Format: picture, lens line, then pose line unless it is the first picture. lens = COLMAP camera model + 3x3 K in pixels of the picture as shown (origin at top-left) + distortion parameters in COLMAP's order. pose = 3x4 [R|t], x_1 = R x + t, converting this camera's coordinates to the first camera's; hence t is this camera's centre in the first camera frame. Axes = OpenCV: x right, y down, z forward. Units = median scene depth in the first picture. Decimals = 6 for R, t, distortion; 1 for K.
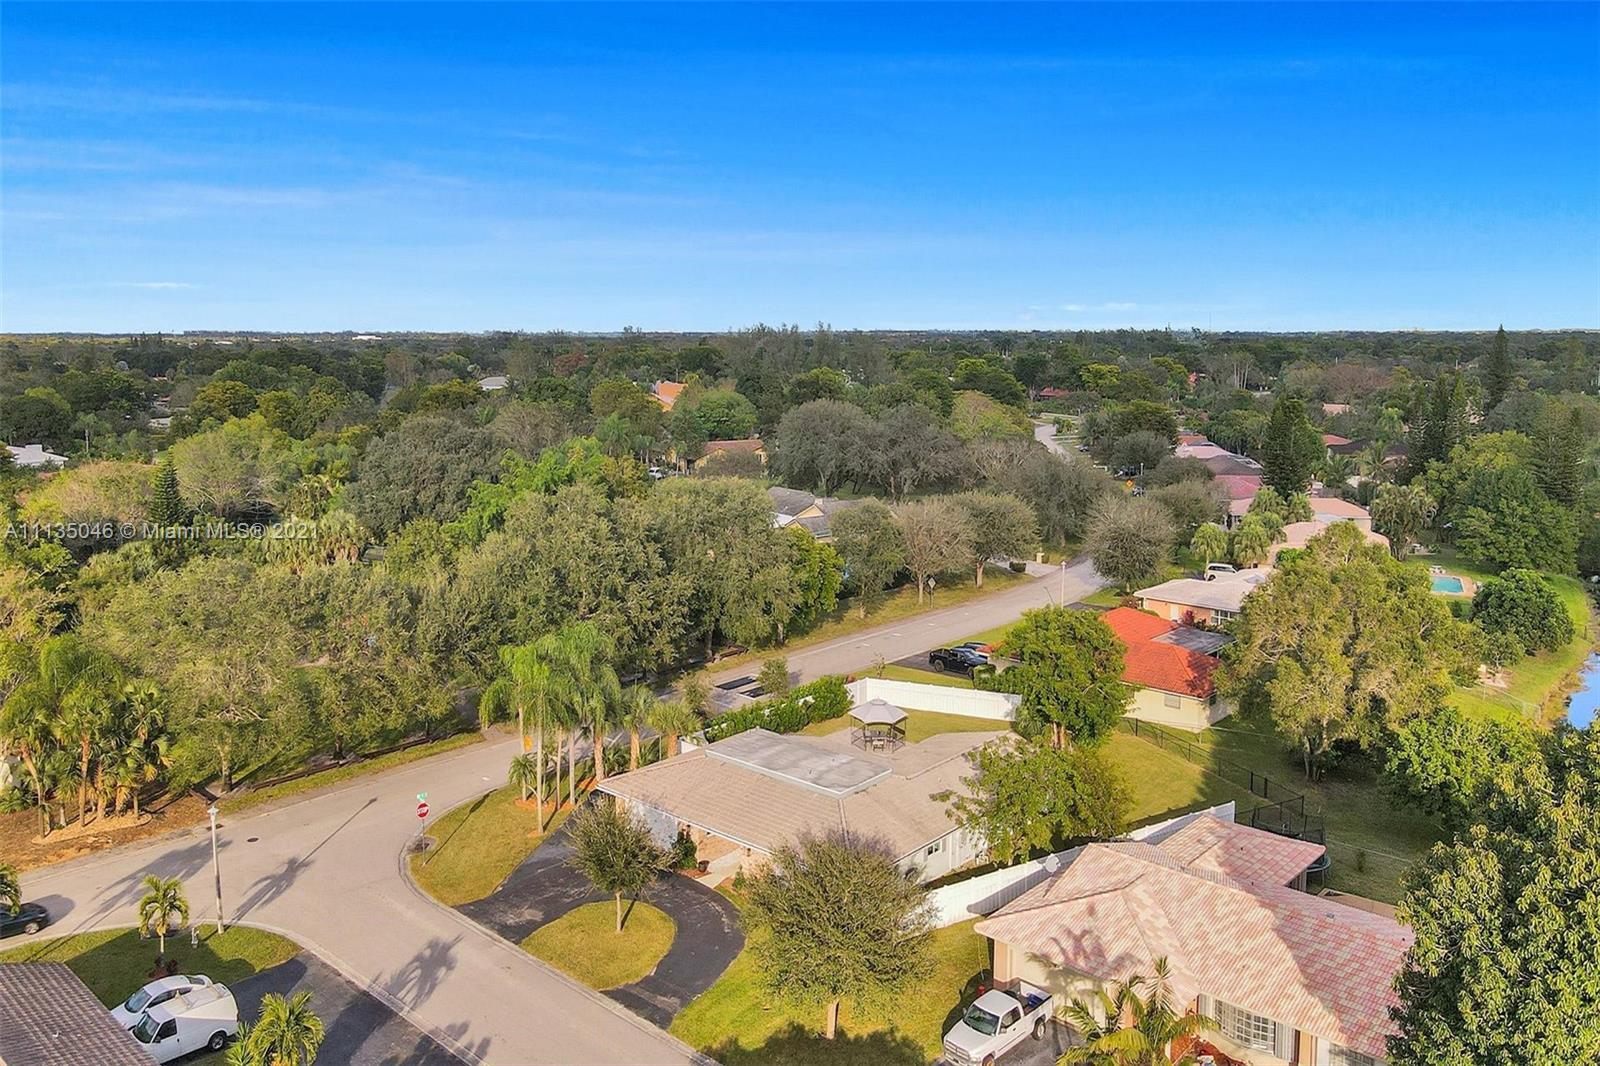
lens RADIAL K [[1196.0, 0, 763.5], [0, 1196.0, 561.1], [0, 0, 1]] dist [0.000054, -0.005821]
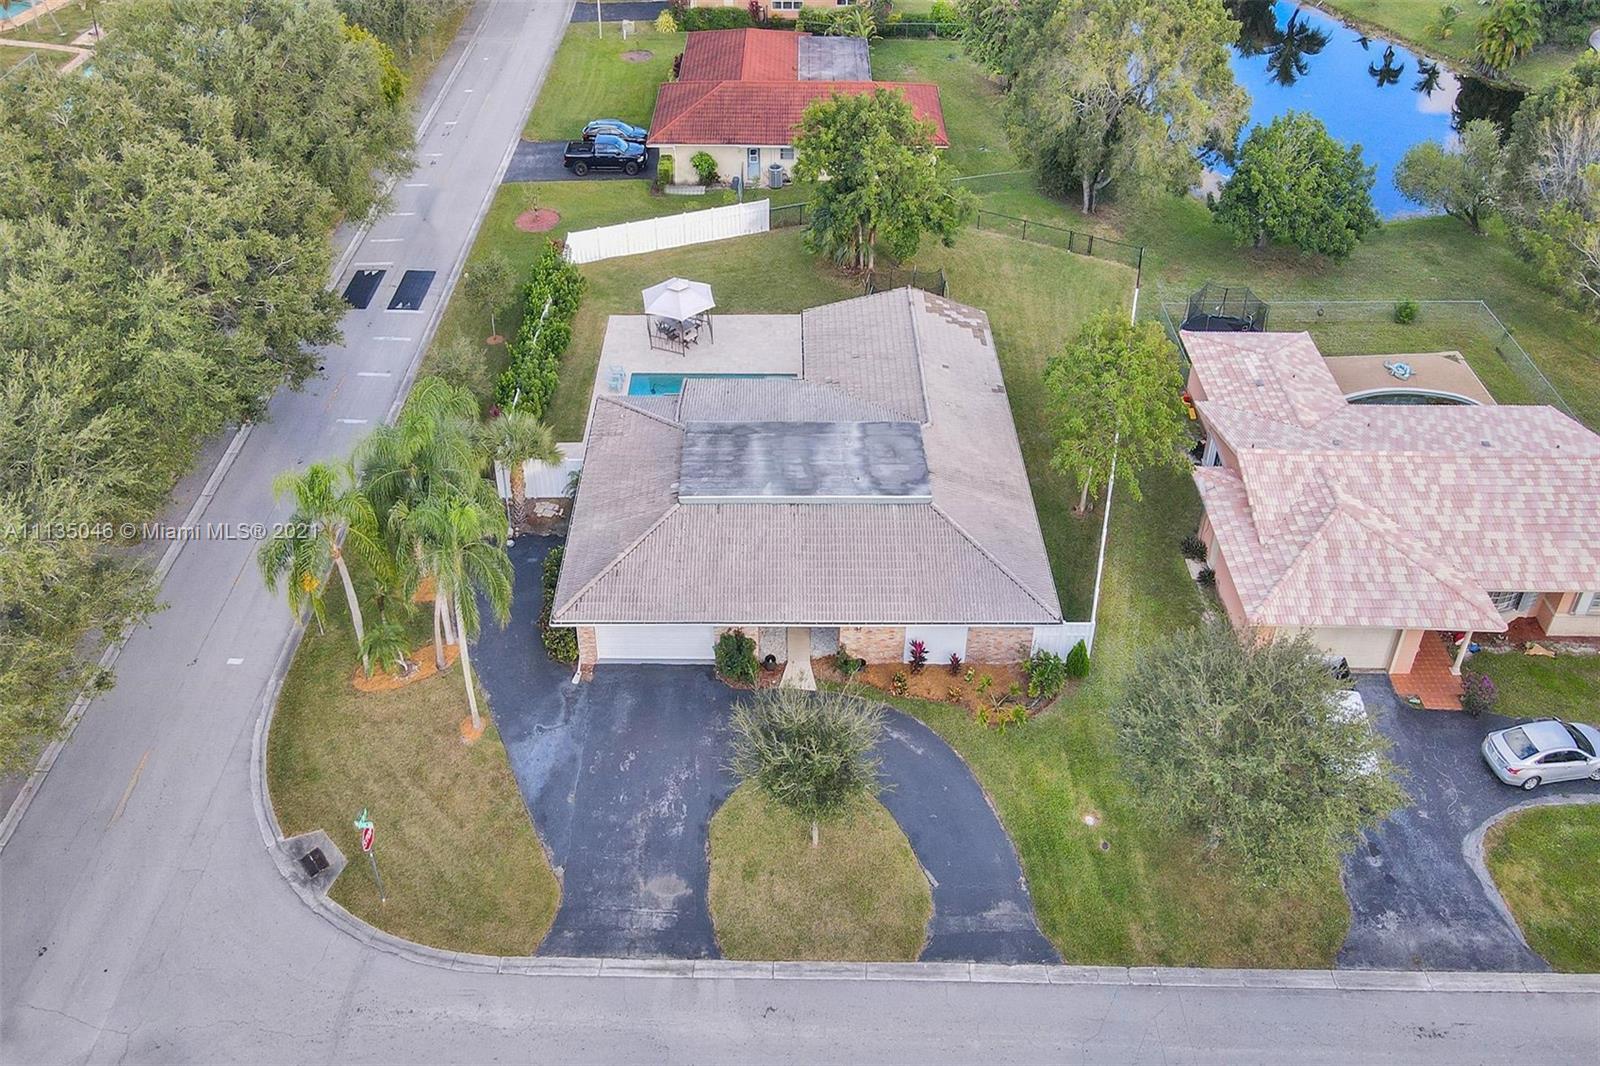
lens RADIAL K [[1197.7, 0, 771.4], [0, 1197.7, 334.6], [0, 0, 1]] dist [0.009515, -0.007810]
pose [[0.739355, -0.388670, 0.549809, -0.282814], [0.126711, 0.882297, 0.453317, -0.188010], [-0.661286, -0.265495, 0.701579, 0.416895]]
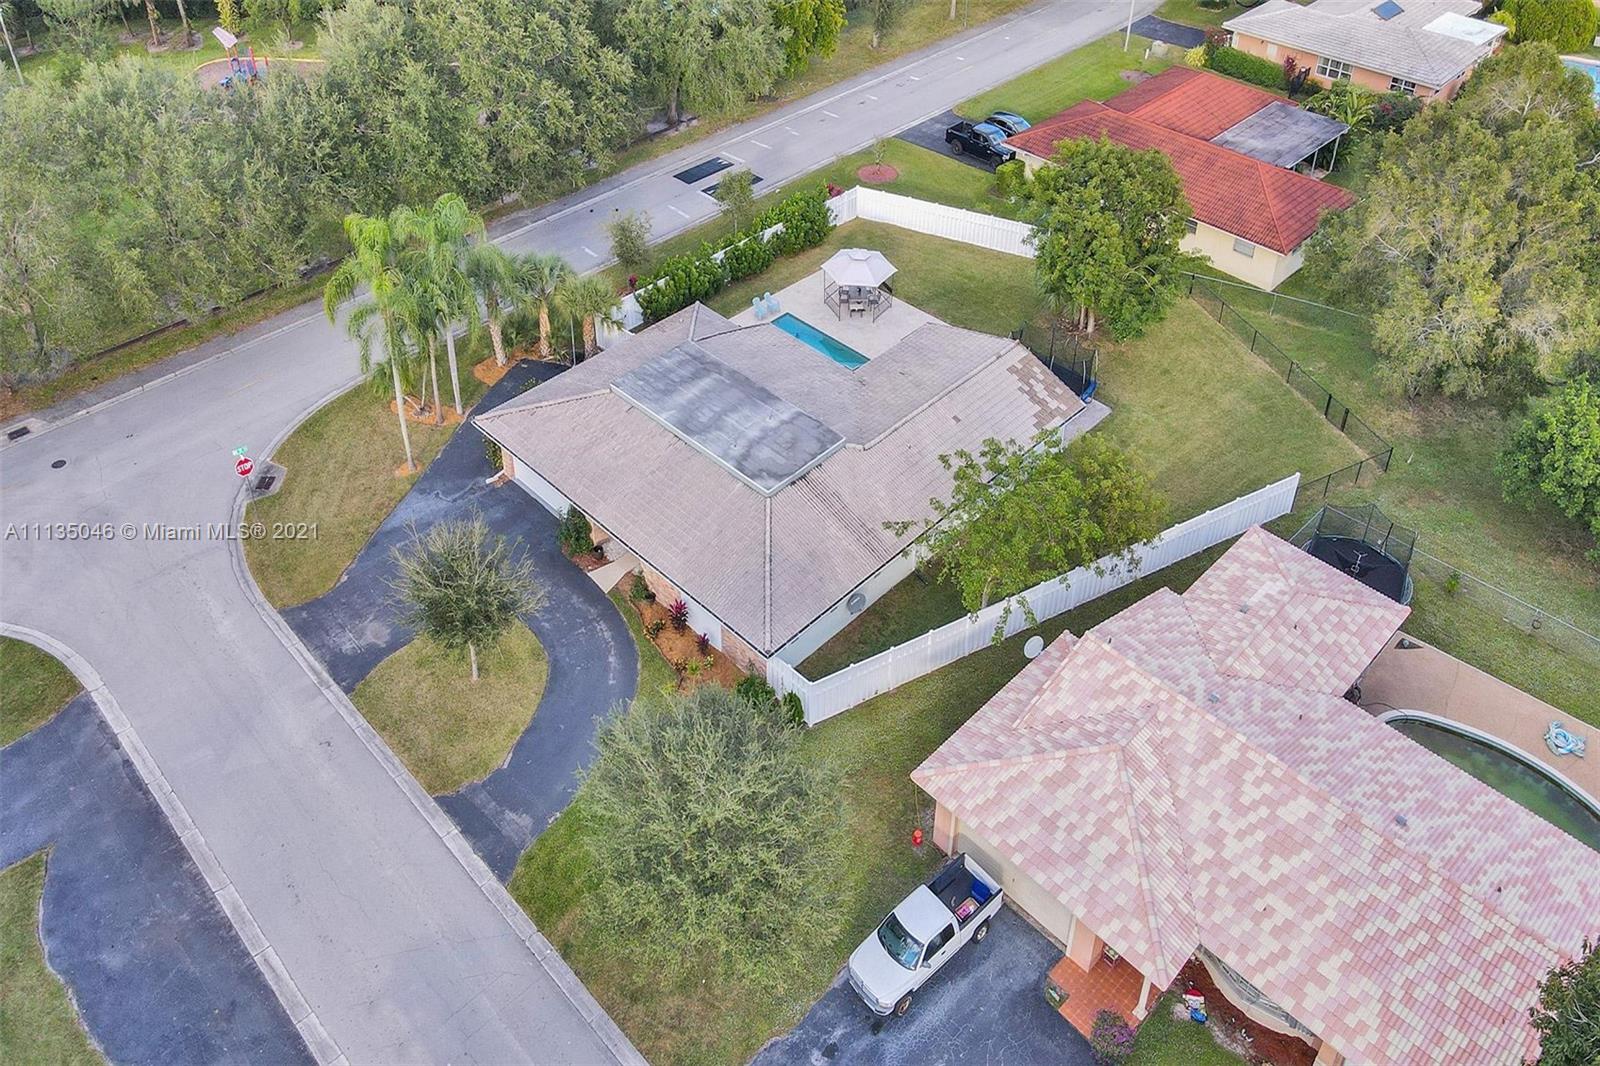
lens RADIAL K [[1197.7, 0, 771.4], [0, 1197.7, 334.6], [0, 0, 1]] dist [0.009515, -0.007810]
pose [[0.999043, 0.026146, -0.035052, 0.066375], [-0.009268, 0.909949, 0.414616, -0.156977], [0.042736, -0.413894, 0.909321, 0.263430]]
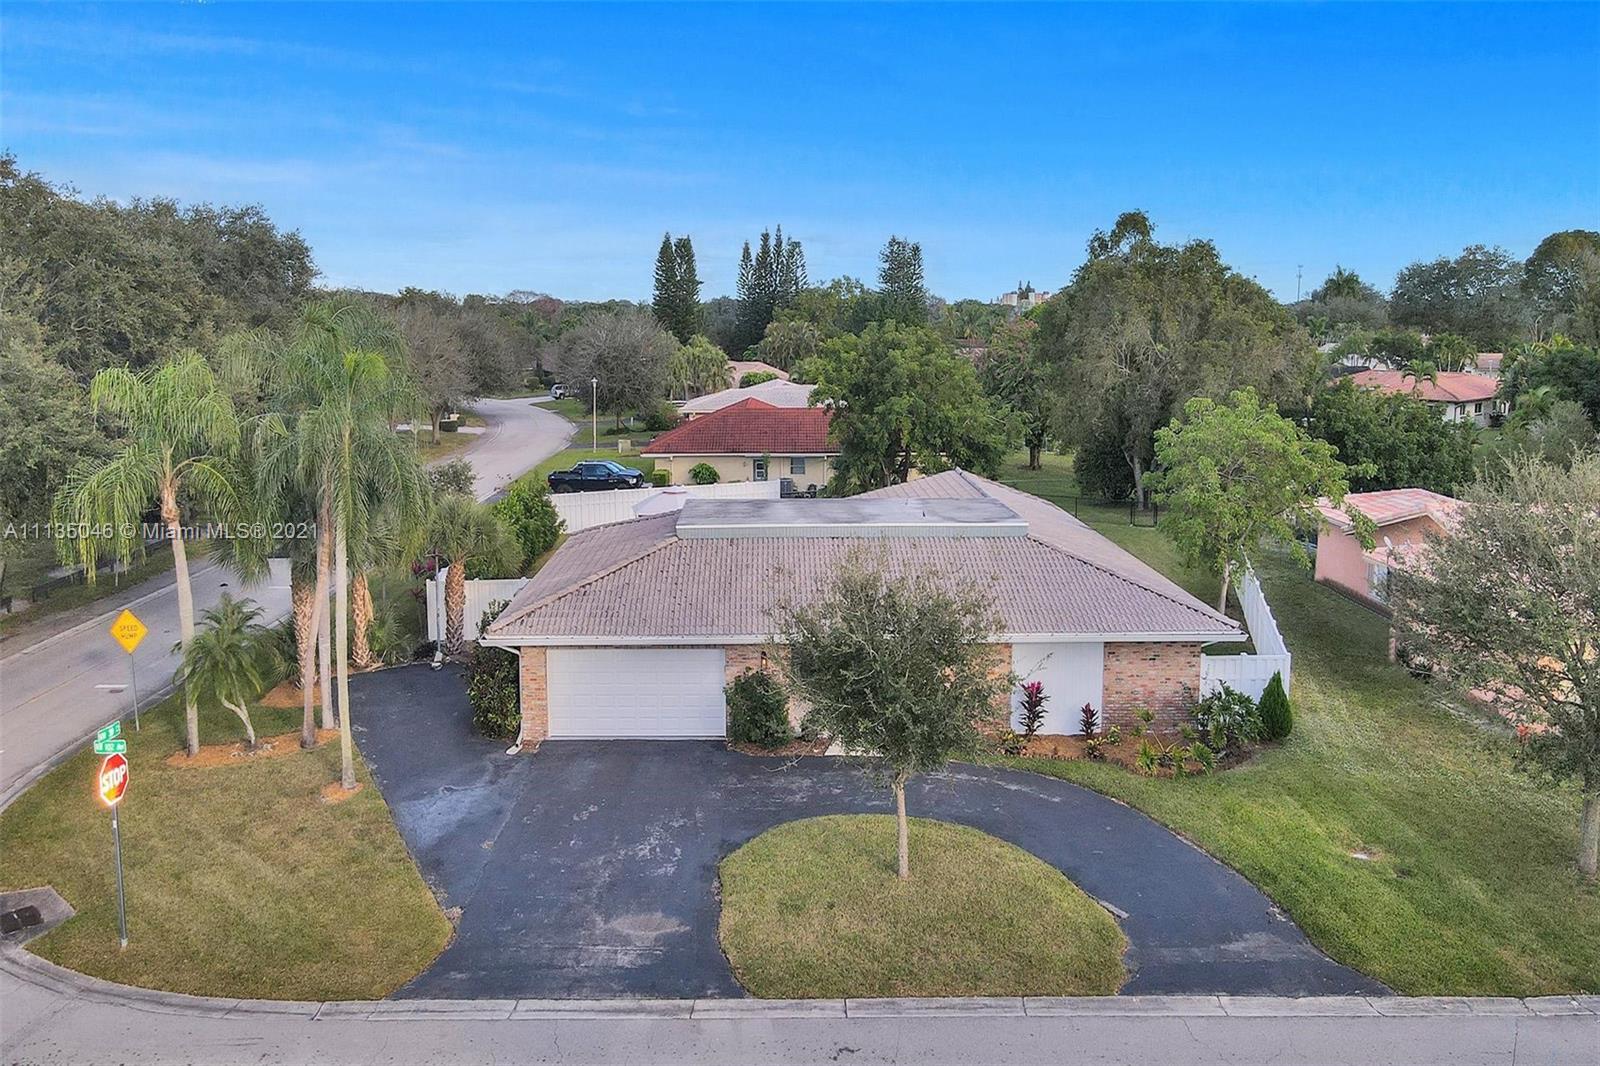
lens RADIAL K [[1189.4, 0, 777.5], [0, 1189.4, 530.2], [0, 0, 1]] dist [0.006045, 0.009405]
pose [[0.727707, -0.119113, 0.675466, -0.283196], [0.124823, 0.991359, 0.040341, 0.119273], [-0.674434, 0.054957, 0.736287, 0.500563]]
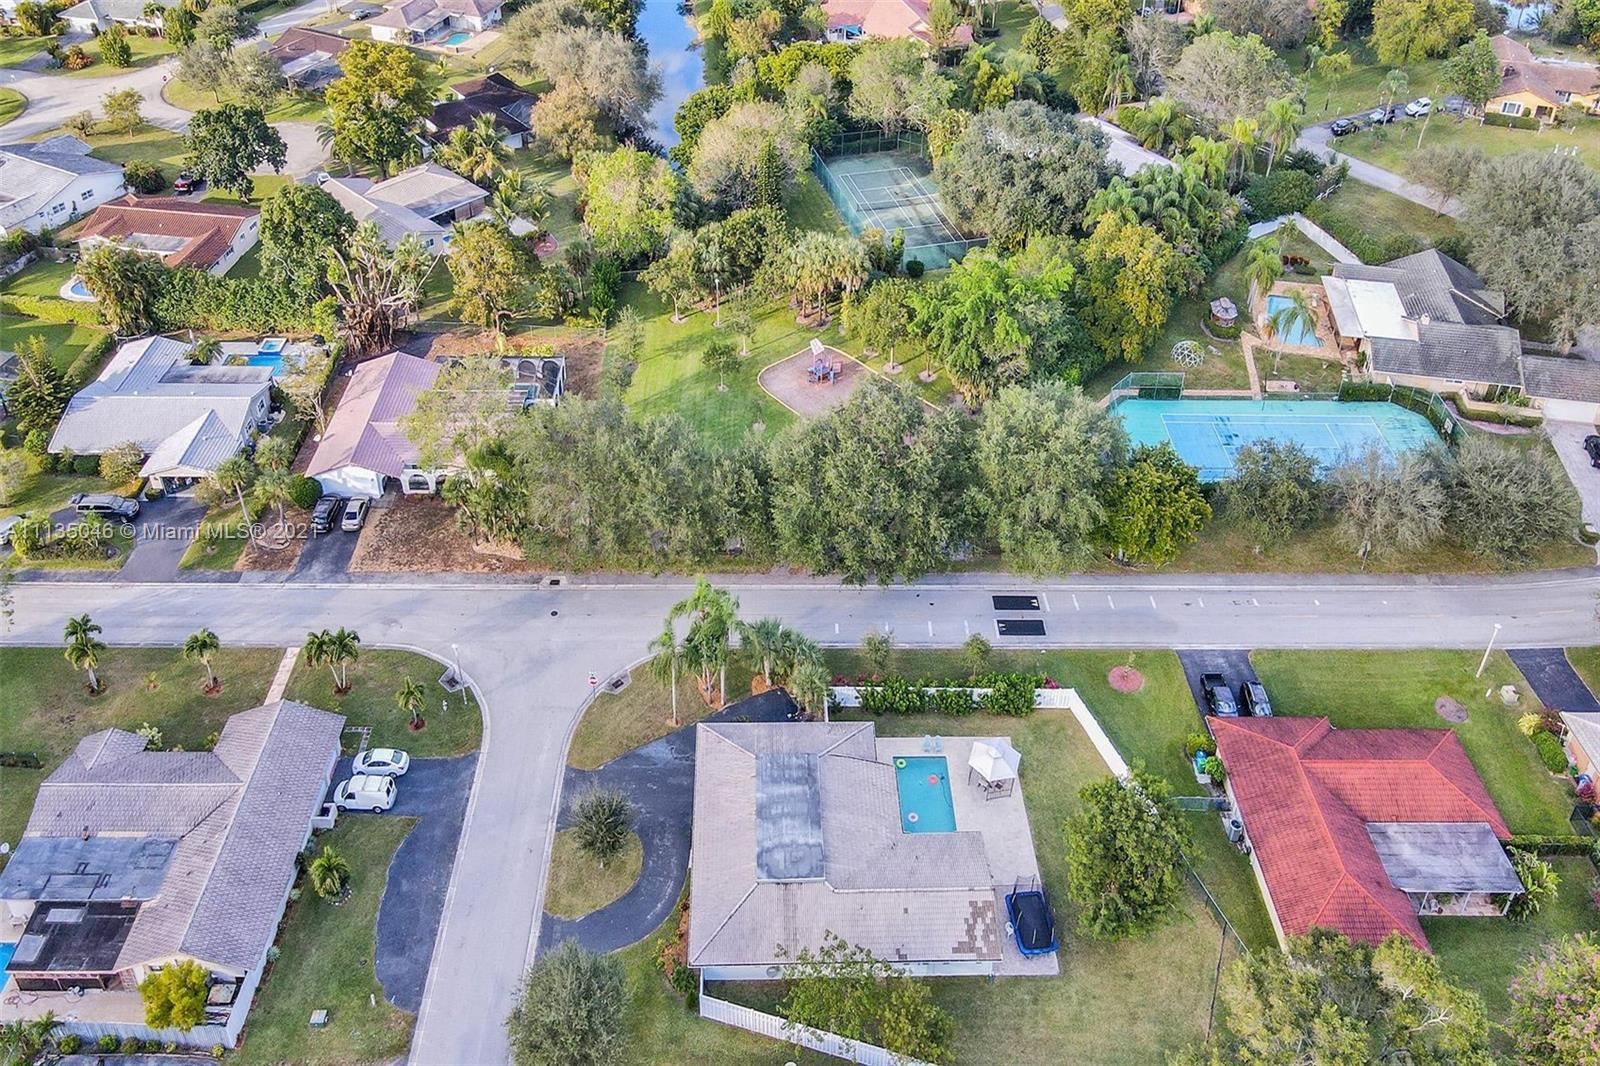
lens RADIAL K [[1197.7, 0, 771.4], [0, 1197.7, 334.6], [0, 0, 1]] dist [0.009515, -0.007810]
pose [[0.692862, 0.407431, -0.594930, 0.443215], [-0.141820, 0.885949, 0.441568, -0.665822], [0.706986, -0.221573, 0.671622, 0.202332]]
